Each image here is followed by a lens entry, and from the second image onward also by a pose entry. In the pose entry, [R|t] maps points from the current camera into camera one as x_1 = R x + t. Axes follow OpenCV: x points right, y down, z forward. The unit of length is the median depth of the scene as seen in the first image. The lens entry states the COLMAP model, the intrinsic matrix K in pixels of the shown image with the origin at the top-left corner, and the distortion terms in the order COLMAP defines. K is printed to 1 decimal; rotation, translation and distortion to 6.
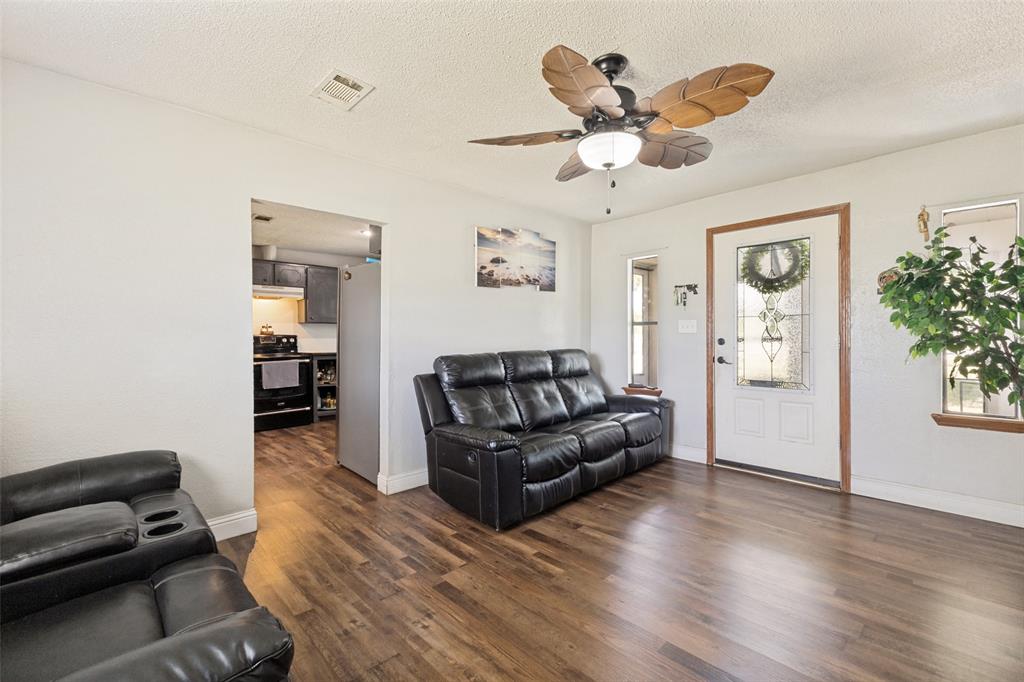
lens RADIAL K [[438.8, 0, 513.9], [0, 438.8, 335.1], [0, 0, 1]] dist [0.000755, 0.000096]
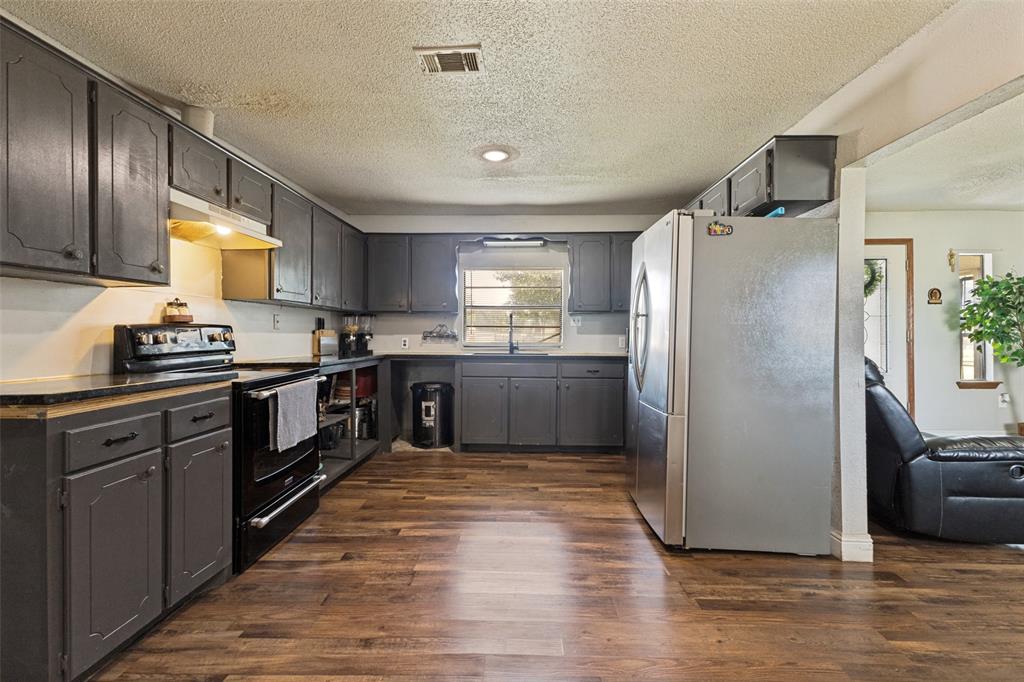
lens RADIAL K [[444.9, 0, 513.8], [0, 444.9, 329.1], [0, 0, 1]] dist [0.000362, 0.000148]
pose [[0.712113, 0.007989, 0.702019, -1.321700], [-0.007389, 0.999965, -0.003884, 0.007942], [-0.702026, -0.002422, 0.712147, 1.006194]]
